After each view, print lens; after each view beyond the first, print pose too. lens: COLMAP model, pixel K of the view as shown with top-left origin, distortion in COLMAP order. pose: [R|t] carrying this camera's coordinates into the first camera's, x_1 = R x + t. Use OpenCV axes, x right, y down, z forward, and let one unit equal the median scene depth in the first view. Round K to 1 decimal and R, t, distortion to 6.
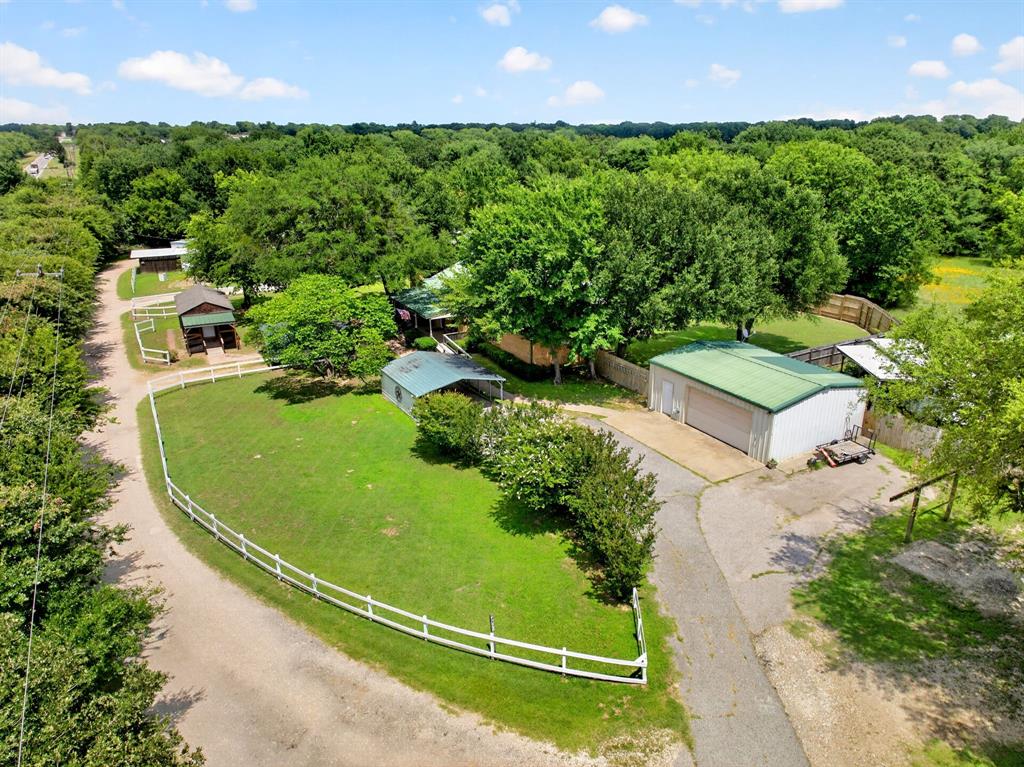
lens RADIAL K [[702.5, 0, 512.0], [0, 702.5, 383.5], [0, 0, 1]] dist [-0.004782, -0.008999]
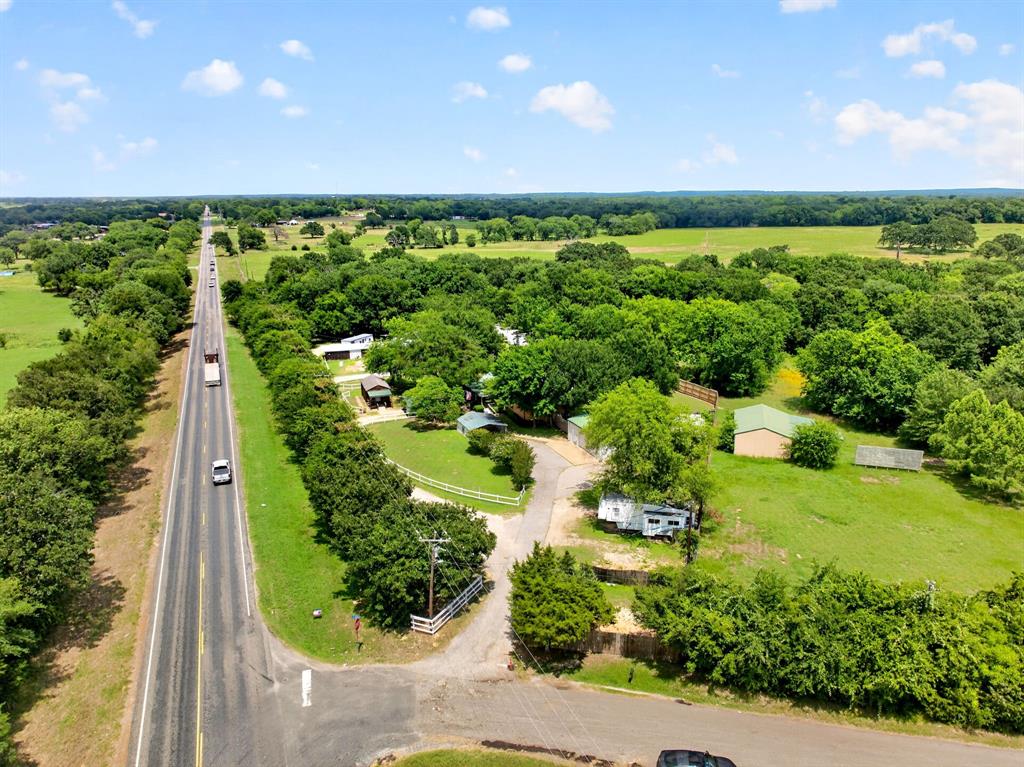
lens RADIAL K [[702.5, 0, 512.0], [0, 702.5, 383.5], [0, 0, 1]] dist [-0.004782, -0.008999]
pose [[0.991254, 0.029927, -0.128526, 0.275049], [-0.040566, 0.995890, -0.080973, 0.040636], [0.125575, 0.085478, 0.988395, -1.219311]]
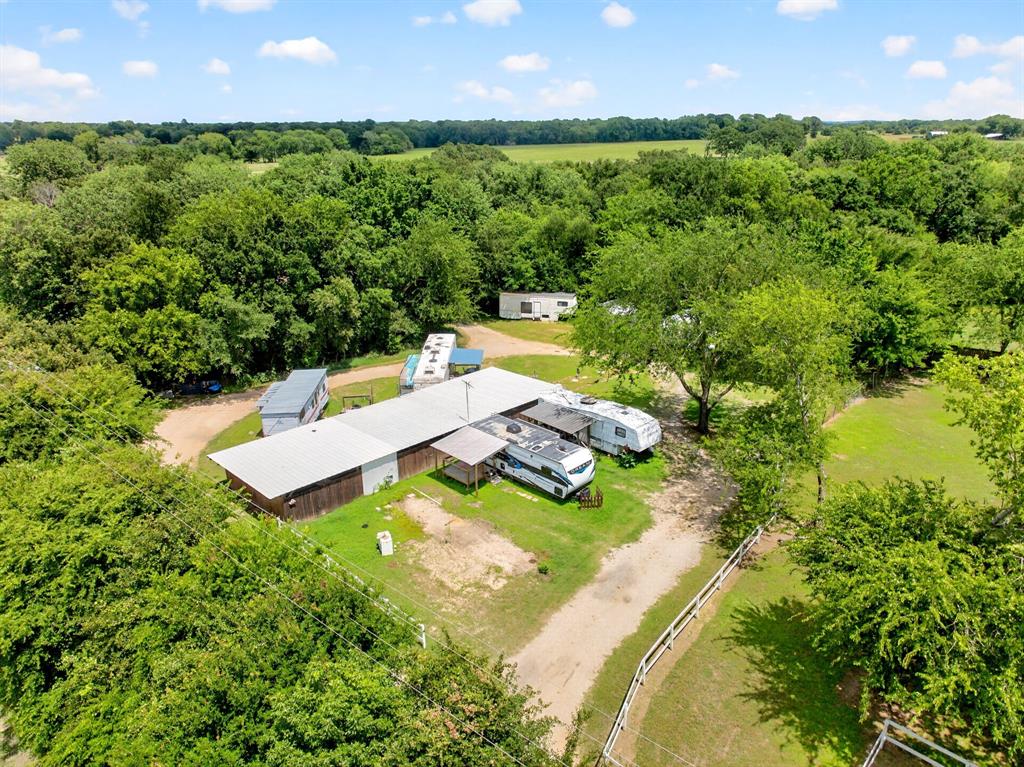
lens RADIAL K [[702.5, 0, 512.0], [0, 702.5, 383.5], [0, 0, 1]] dist [-0.004782, -0.008999]
pose [[0.949358, -0.109637, 0.294447, -0.950726], [0.107974, 0.993911, 0.021952, -0.439254], [-0.295061, 0.010952, 0.955416, 1.004579]]
